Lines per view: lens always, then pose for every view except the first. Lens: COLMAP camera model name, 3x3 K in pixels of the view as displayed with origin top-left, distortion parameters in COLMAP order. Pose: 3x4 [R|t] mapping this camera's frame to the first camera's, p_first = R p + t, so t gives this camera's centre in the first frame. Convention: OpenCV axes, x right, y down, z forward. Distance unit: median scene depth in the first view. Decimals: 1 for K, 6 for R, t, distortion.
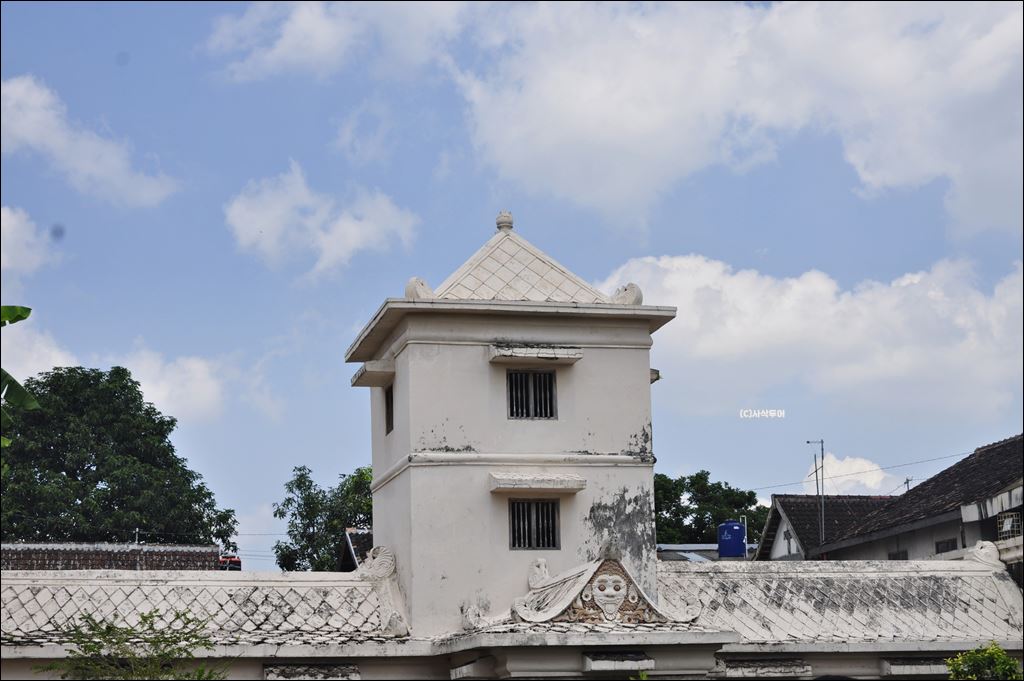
lens RADIAL K [[1945.0, 0, 509.1], [0, 1945.0, 341.9], [0, 0, 1]] dist [0.009820, 0.000000]
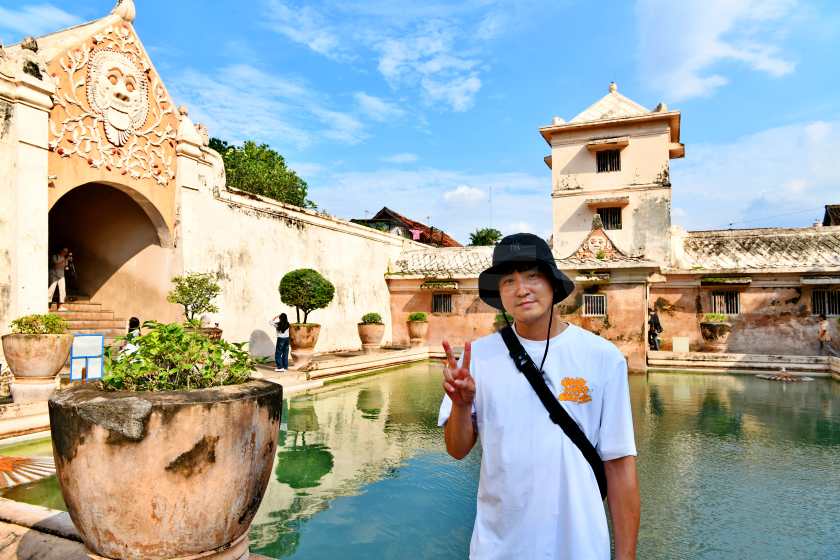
lens RADIAL K [[573.2, 0, 421.8], [0, 573.2, 275.9], [0, 0, 1]] dist [-0.015259, 0.006713]
pose [[0.798953, -0.013741, -0.601236, 0.235707], [0.098512, 0.989225, 0.108298, 0.065928], [0.593270, -0.145754, 0.791698, 0.336222]]
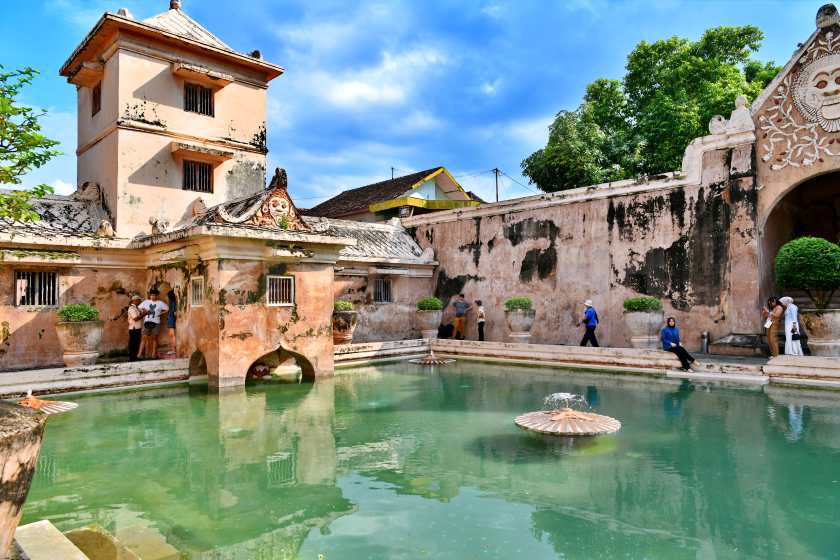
lens RADIAL K [[573.2, 0, 420.1], [0, 573.2, 275.8], [0, 0, 1]] dist [-0.015259, 0.006713]
pose [[0.854064, 0.033747, 0.519072, -0.076214], [-0.107289, 0.987865, 0.112303, 0.101937], [-0.508983, -0.151605, 0.847320, 0.470008]]
